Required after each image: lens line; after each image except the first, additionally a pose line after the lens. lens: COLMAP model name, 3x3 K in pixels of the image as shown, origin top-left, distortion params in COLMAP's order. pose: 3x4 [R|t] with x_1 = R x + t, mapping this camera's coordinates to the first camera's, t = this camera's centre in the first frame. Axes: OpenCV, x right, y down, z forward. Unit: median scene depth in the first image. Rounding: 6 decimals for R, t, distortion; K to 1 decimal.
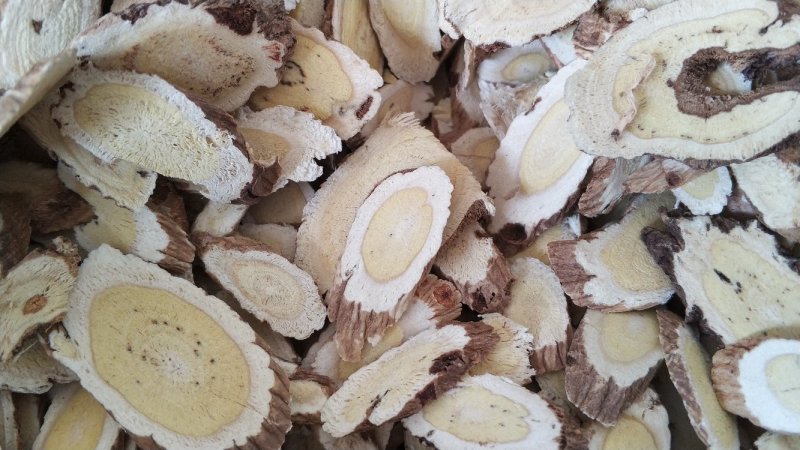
lens RADIAL K [[657.4, 0, 387.0], [0, 657.4, 226.0], [0, 0, 1]] dist [0.134778, -0.363578]
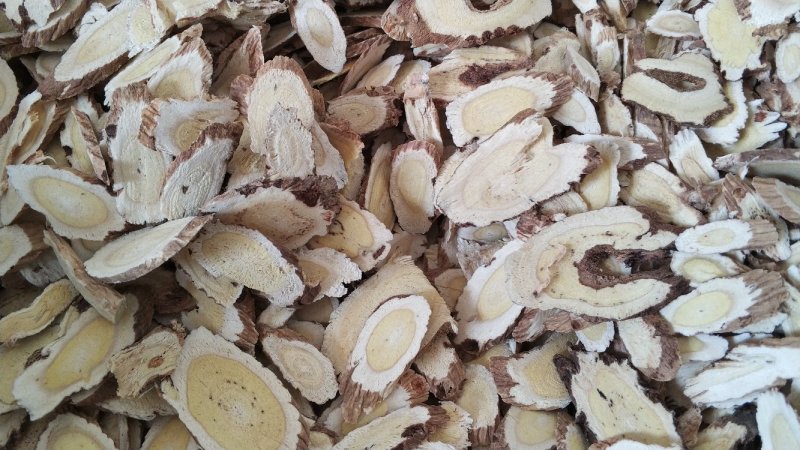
lens RADIAL K [[645.2, 0, 387.7], [0, 645.2, 223.1], [0, 0, 1]] dist [0.228534, -0.733856]
pose [[0.993422, 0.114322, -0.006619, -0.013259], [-0.114339, 0.987063, -0.112399, -0.085882], [-0.006317, 0.112417, 0.993641, -0.530436]]
